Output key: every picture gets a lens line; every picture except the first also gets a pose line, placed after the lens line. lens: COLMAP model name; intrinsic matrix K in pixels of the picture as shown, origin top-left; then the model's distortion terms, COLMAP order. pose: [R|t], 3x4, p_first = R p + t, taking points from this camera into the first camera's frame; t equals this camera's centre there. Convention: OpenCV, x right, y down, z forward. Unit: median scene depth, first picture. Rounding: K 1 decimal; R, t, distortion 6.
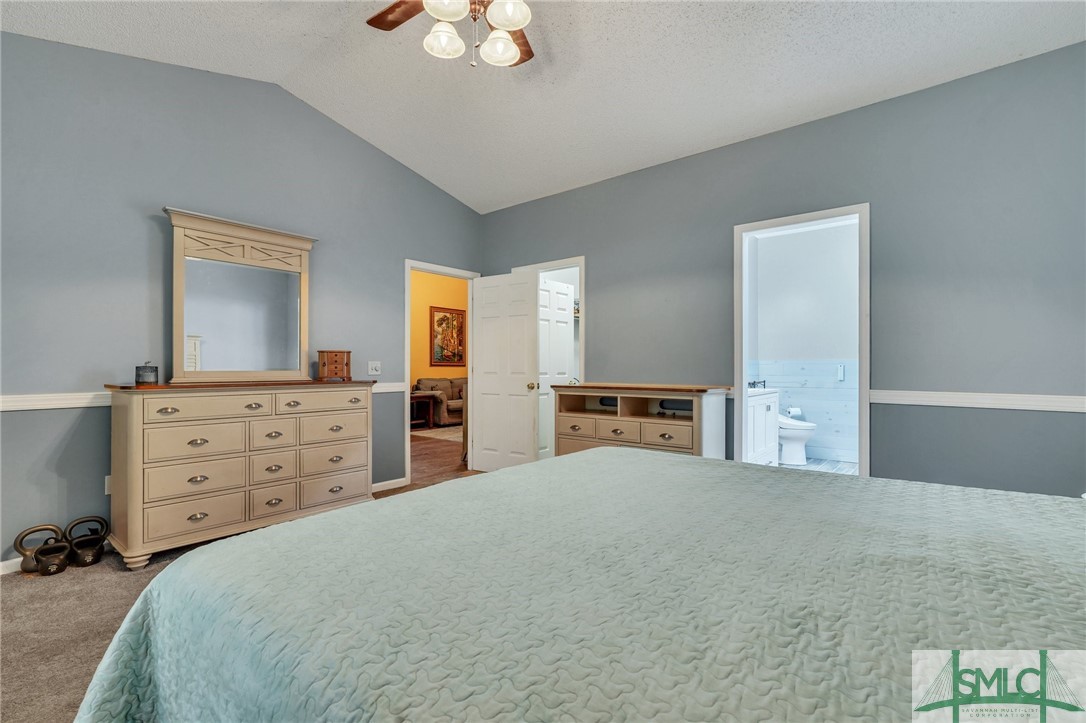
lens RADIAL K [[500.0, 0, 565.1], [0, 500.0, 361.0], [0, 0, 1]] dist [-0.008229, 0.003642]
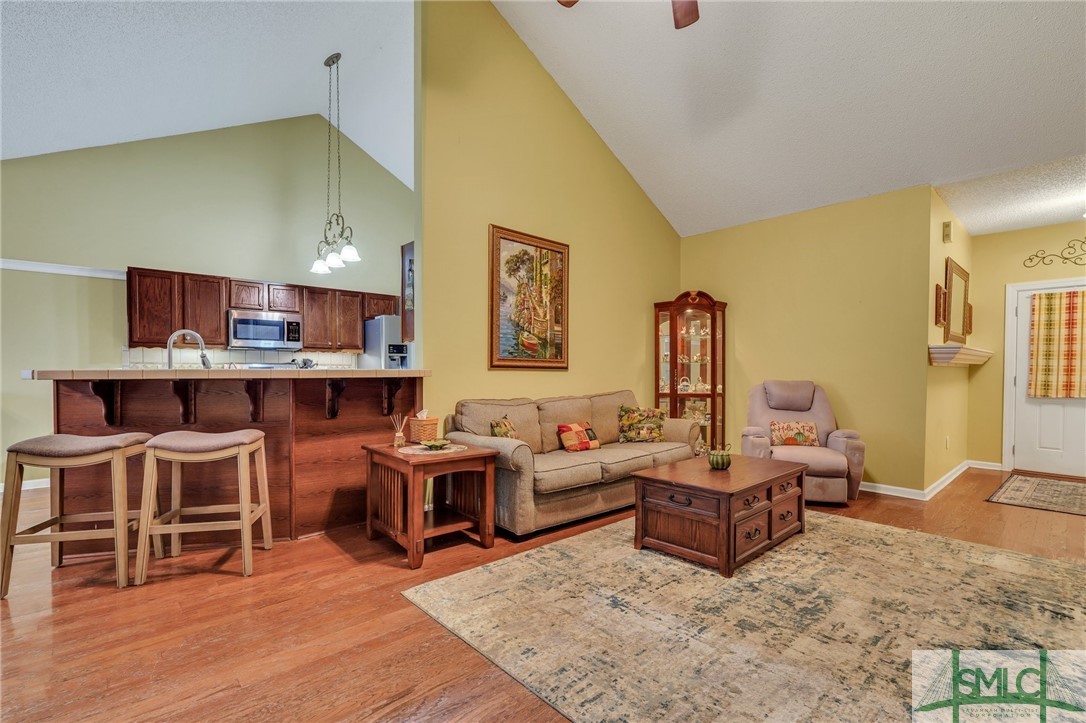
lens RADIAL K [[505.2, 0, 534.7], [0, 505.2, 379.2], [0, 0, 1]] dist [-0.010563, 0.008246]
pose [[0.981961, 0.011857, -0.188711, -0.152027], [-0.007790, 0.999721, 0.022278, 0.009285], [0.188922, -0.020406, 0.981780, 0.586262]]
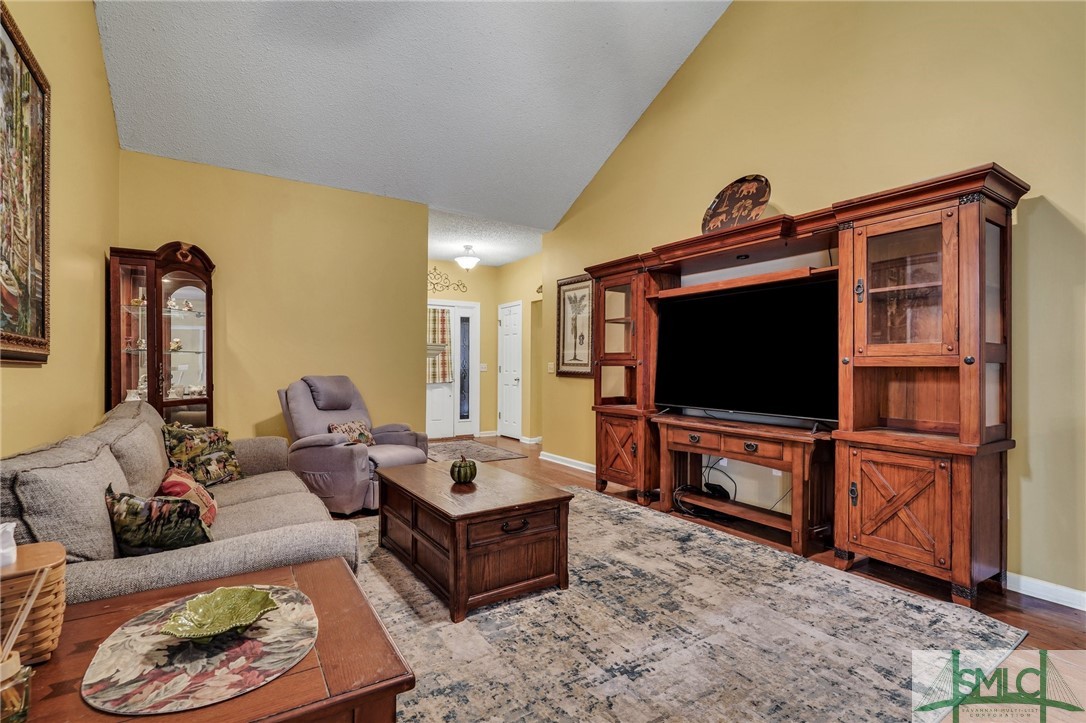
lens RADIAL K [[500.0, 0, 558.5], [0, 500.0, 365.7], [0, 0, 1]] dist [-0.008229, 0.003642]
pose [[0.320071, 0.006132, 0.947374, -0.339705], [-0.008941, 0.999954, -0.003452, 0.010689], [-0.947351, -0.007366, 0.320111, 0.795306]]
